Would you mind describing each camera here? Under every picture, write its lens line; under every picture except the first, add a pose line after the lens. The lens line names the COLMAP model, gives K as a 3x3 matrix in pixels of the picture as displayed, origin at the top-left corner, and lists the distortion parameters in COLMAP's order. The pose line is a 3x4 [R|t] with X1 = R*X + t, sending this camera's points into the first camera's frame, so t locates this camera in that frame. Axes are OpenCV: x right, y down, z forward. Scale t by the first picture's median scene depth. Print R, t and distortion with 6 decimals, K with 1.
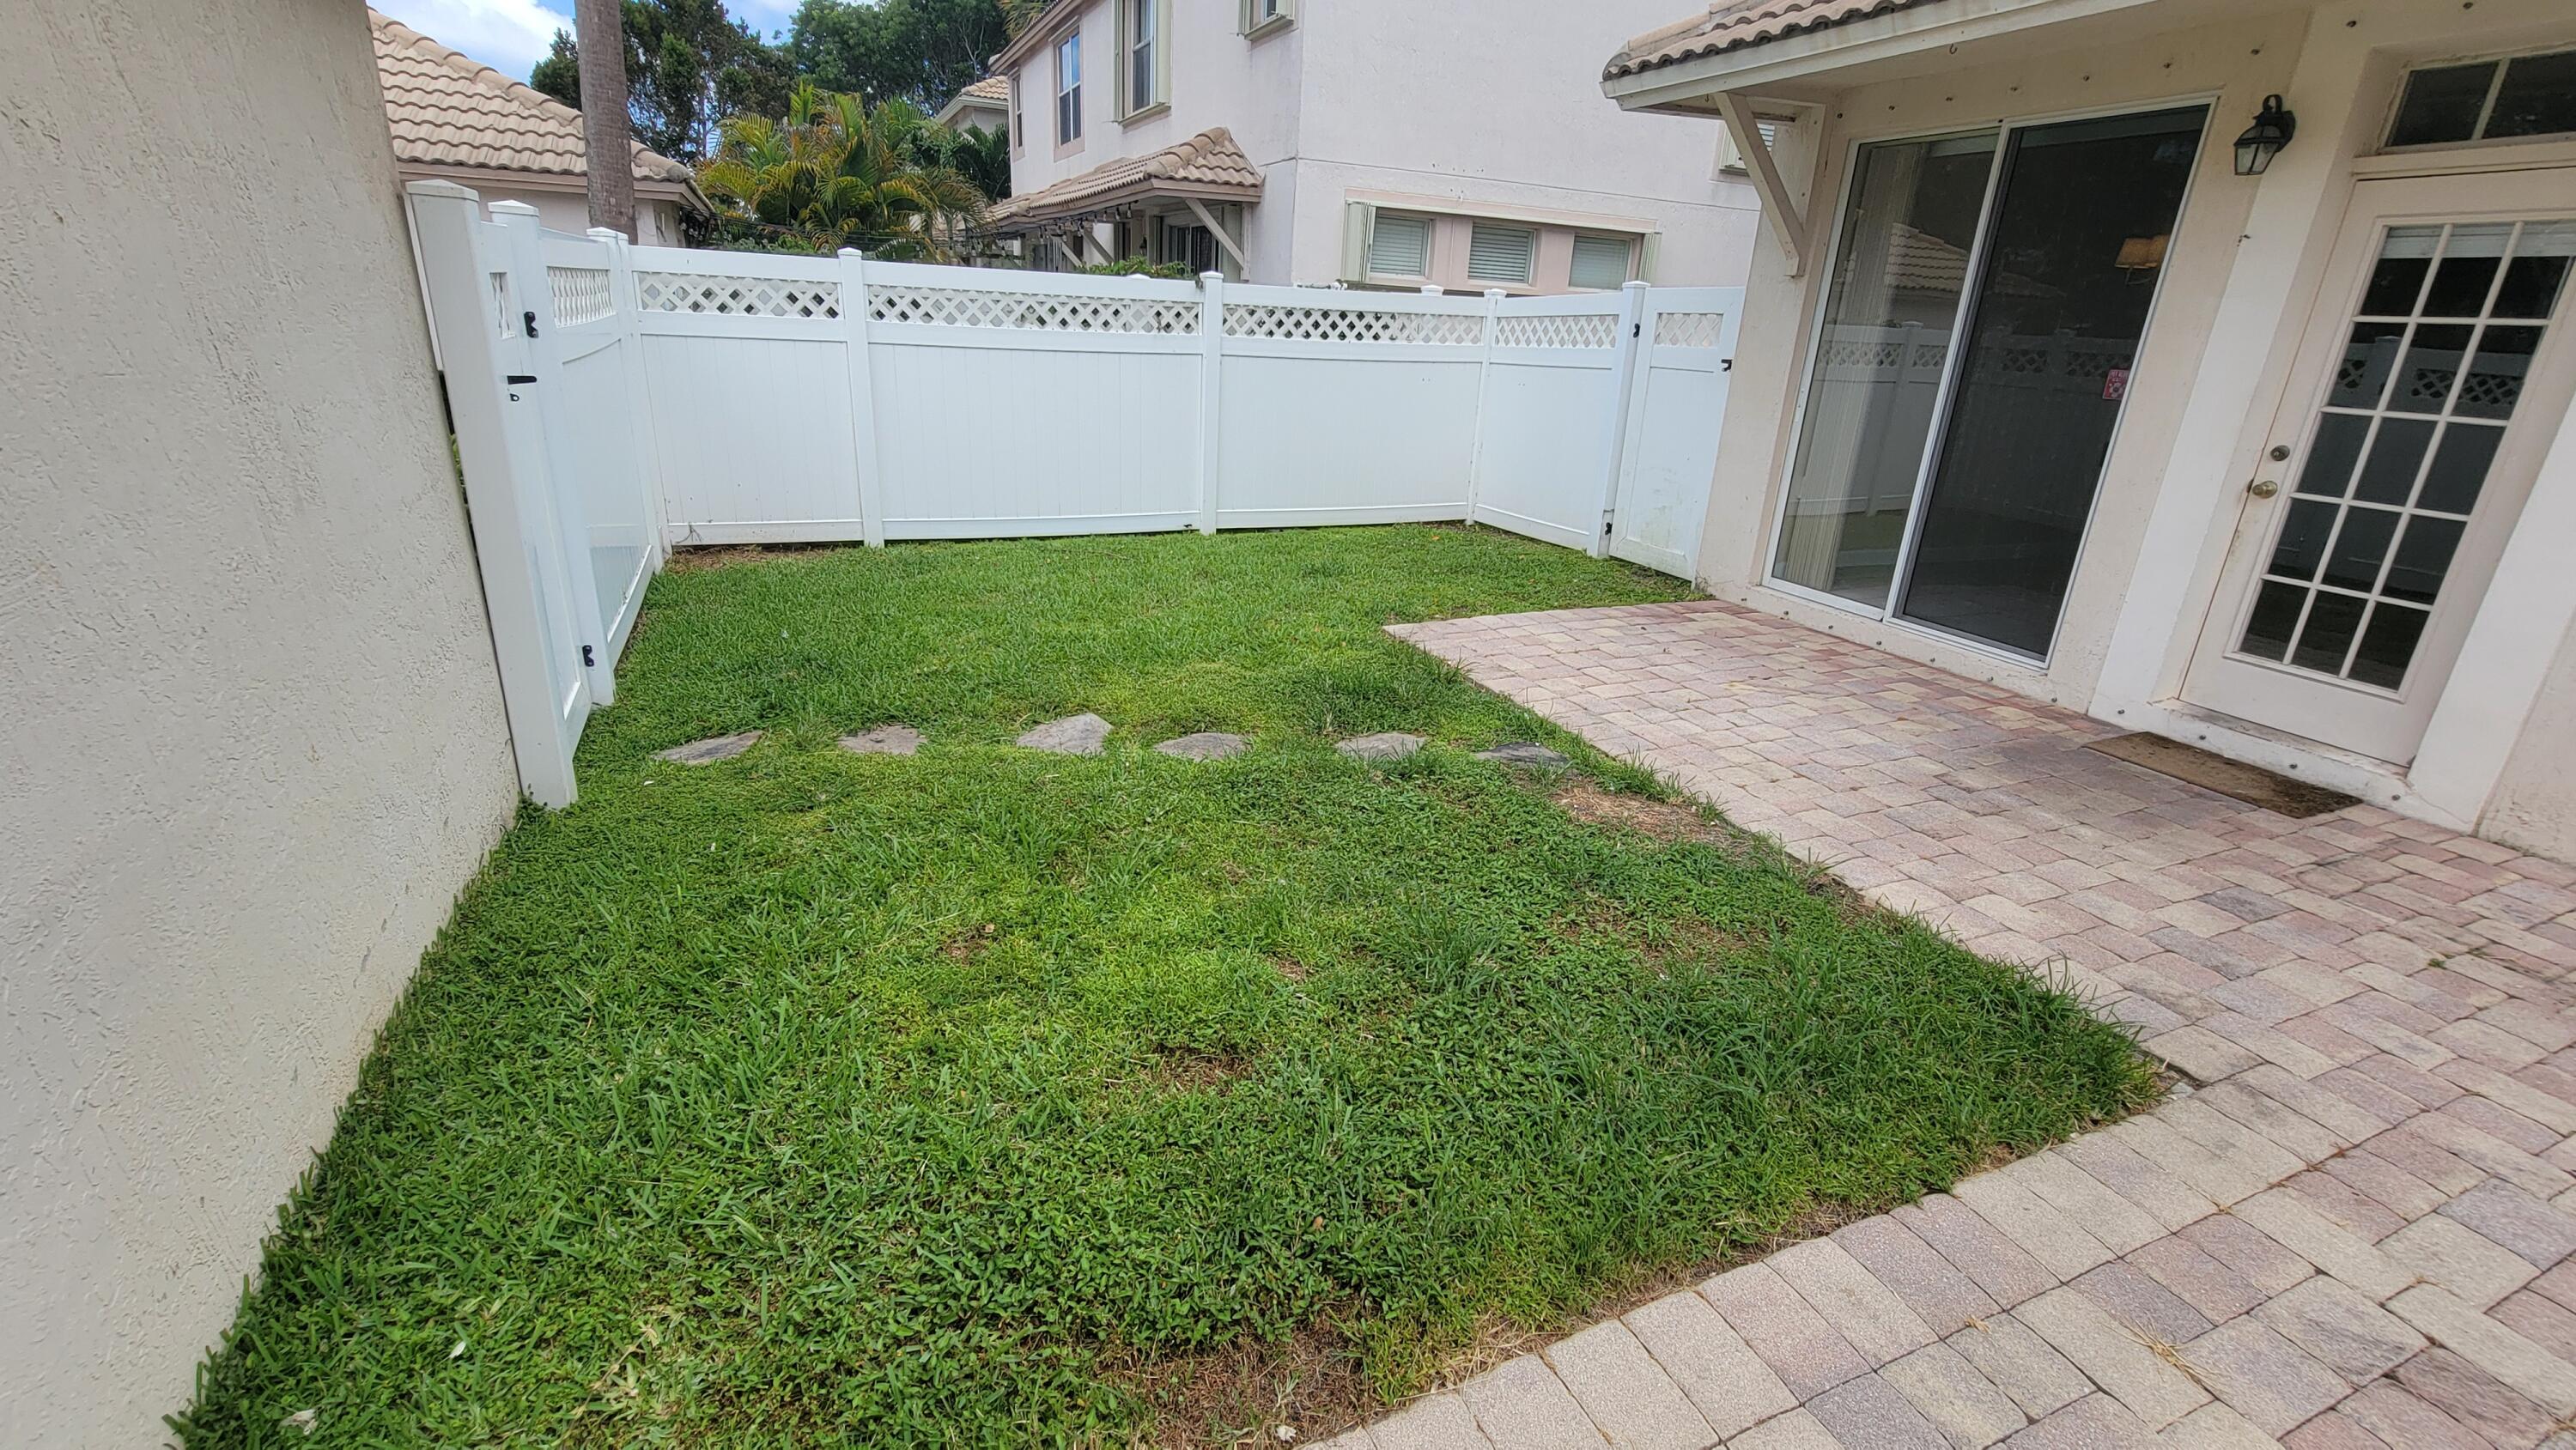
lens RADIAL K [[1084.6, 0, 1288.0], [0, 1084.6, 725.0], [0, 0, 1]] dist [0.000433, 0.000093]
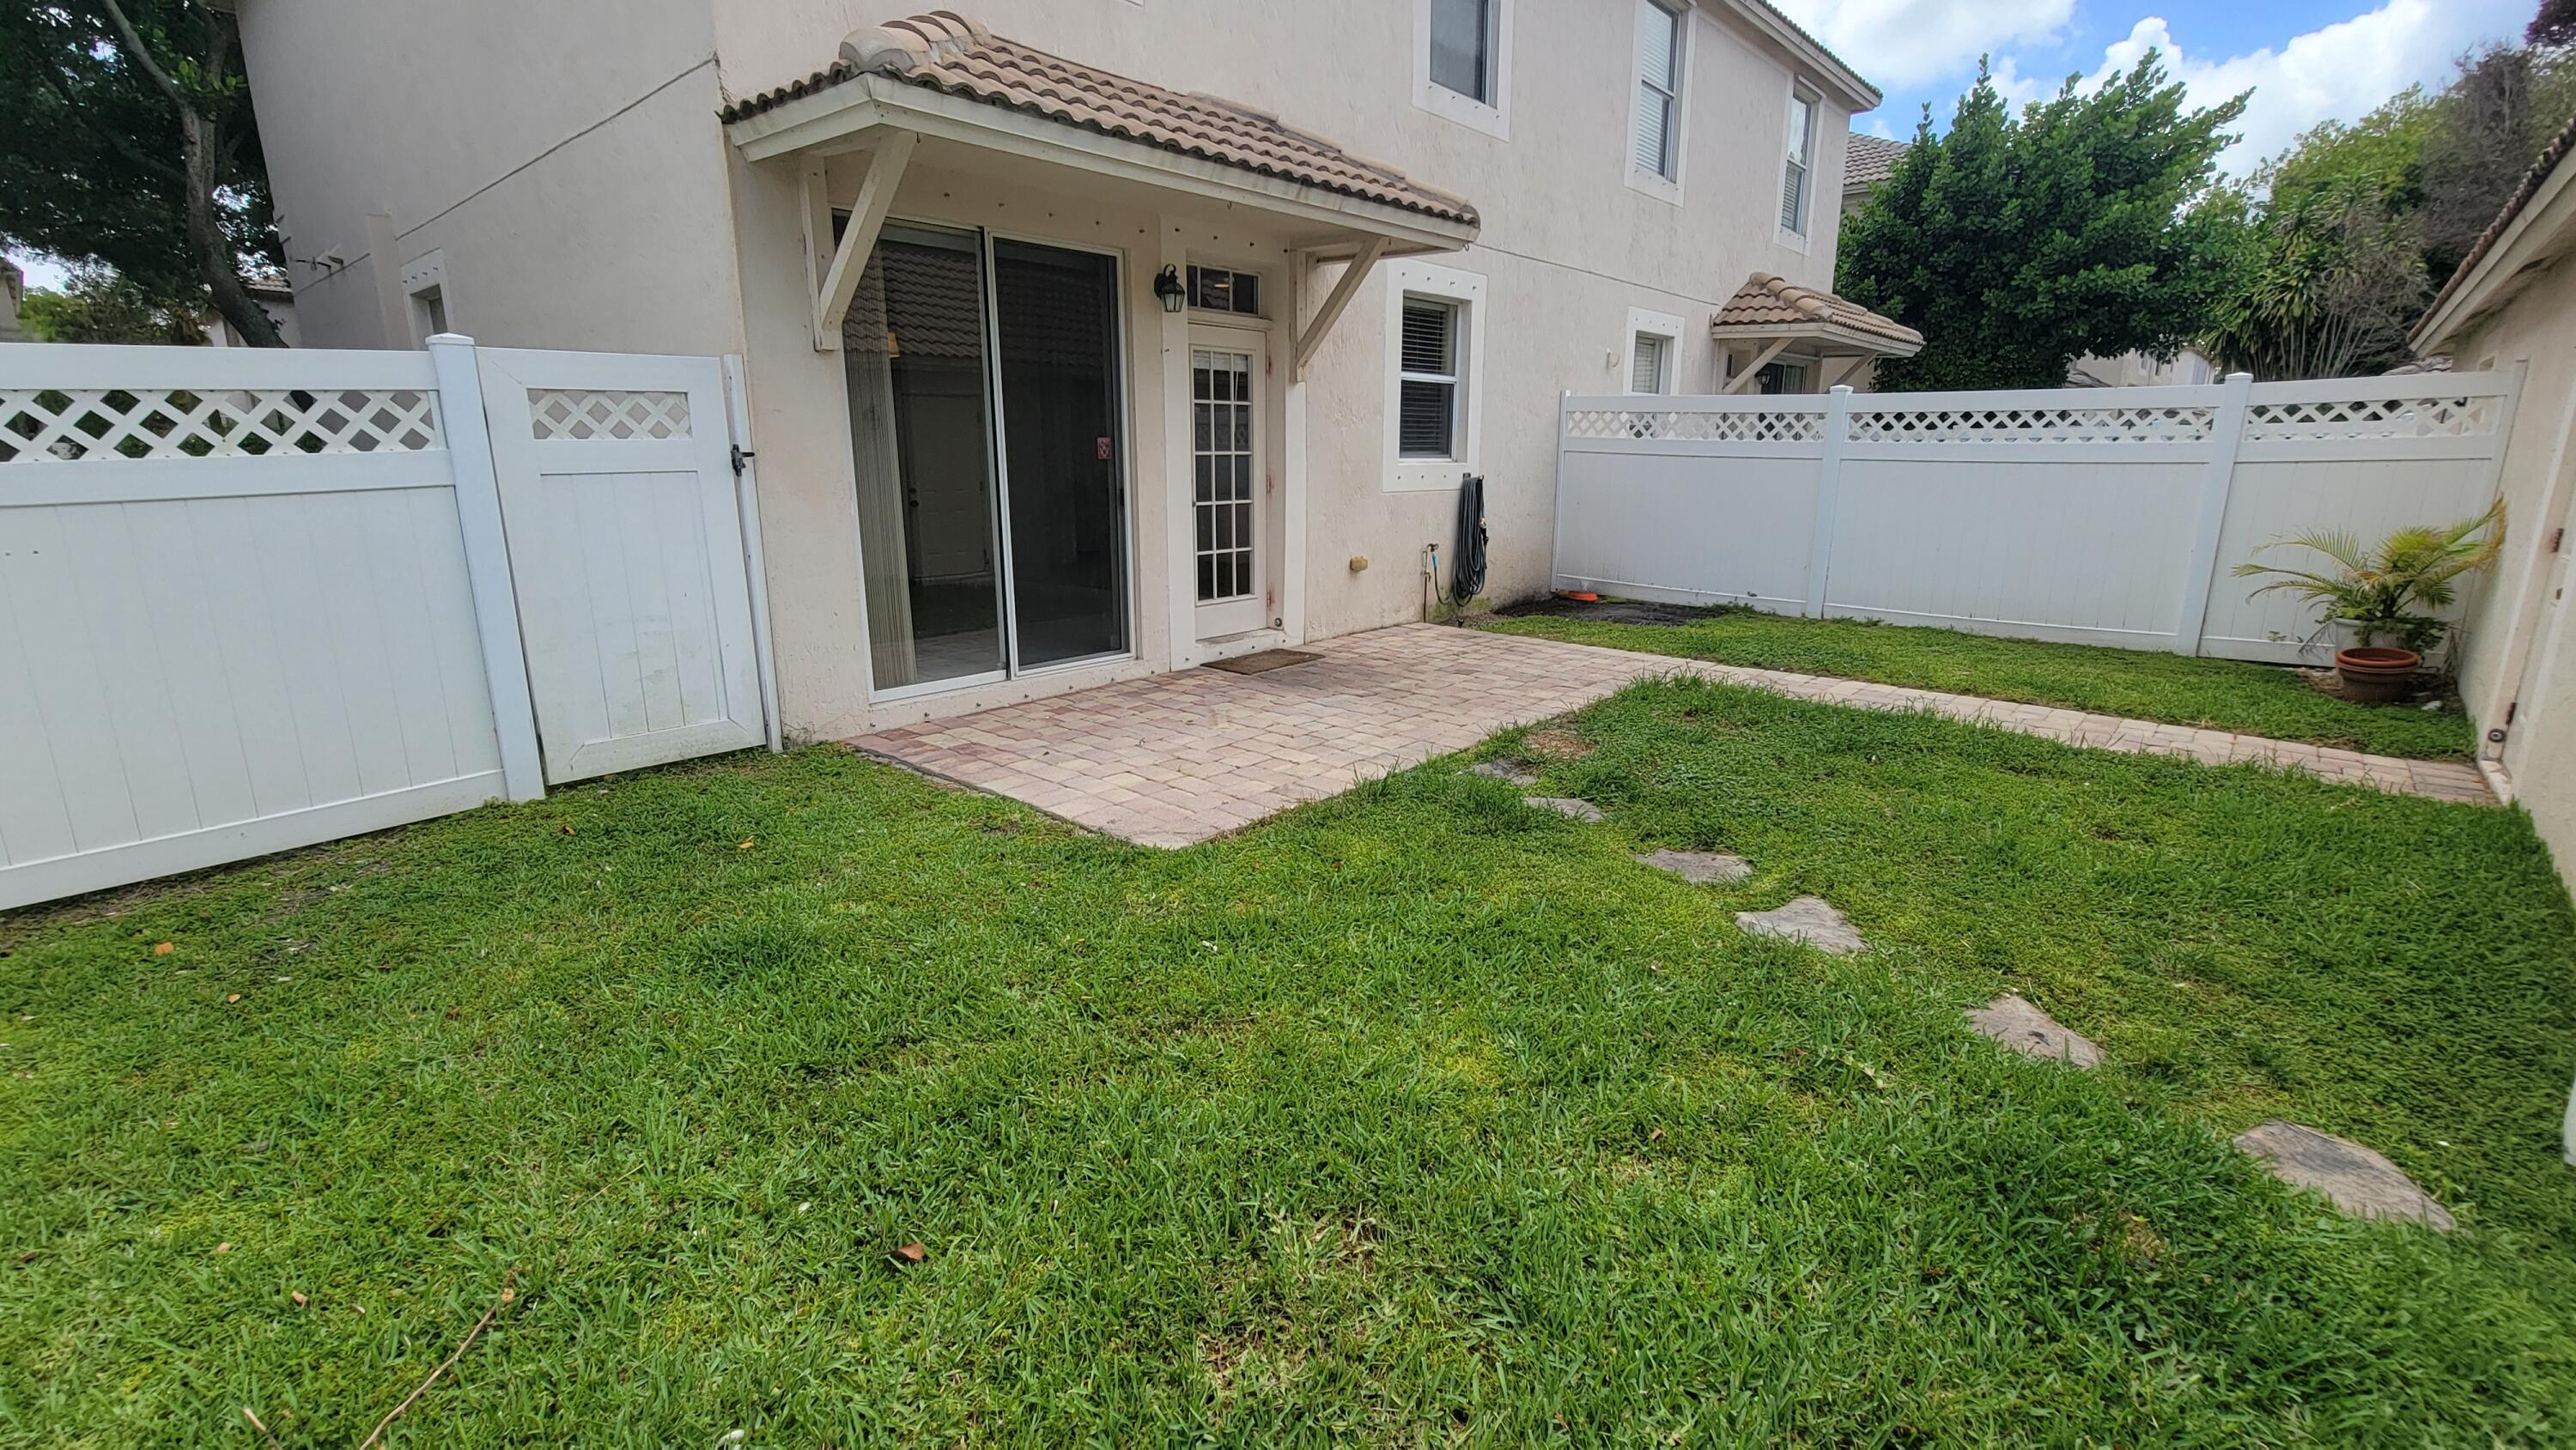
lens RADIAL K [[1128.4, 0, 1288.0], [0, 1128.4, 725.0], [0, 0, 1]] dist [-0.028132, -0.000018]
pose [[-0.418346, -0.263433, 0.869247, -0.707597], [0.299341, 0.863563, 0.405776, -0.559940], [-0.857544, 0.429956, -0.282411, 1.464304]]
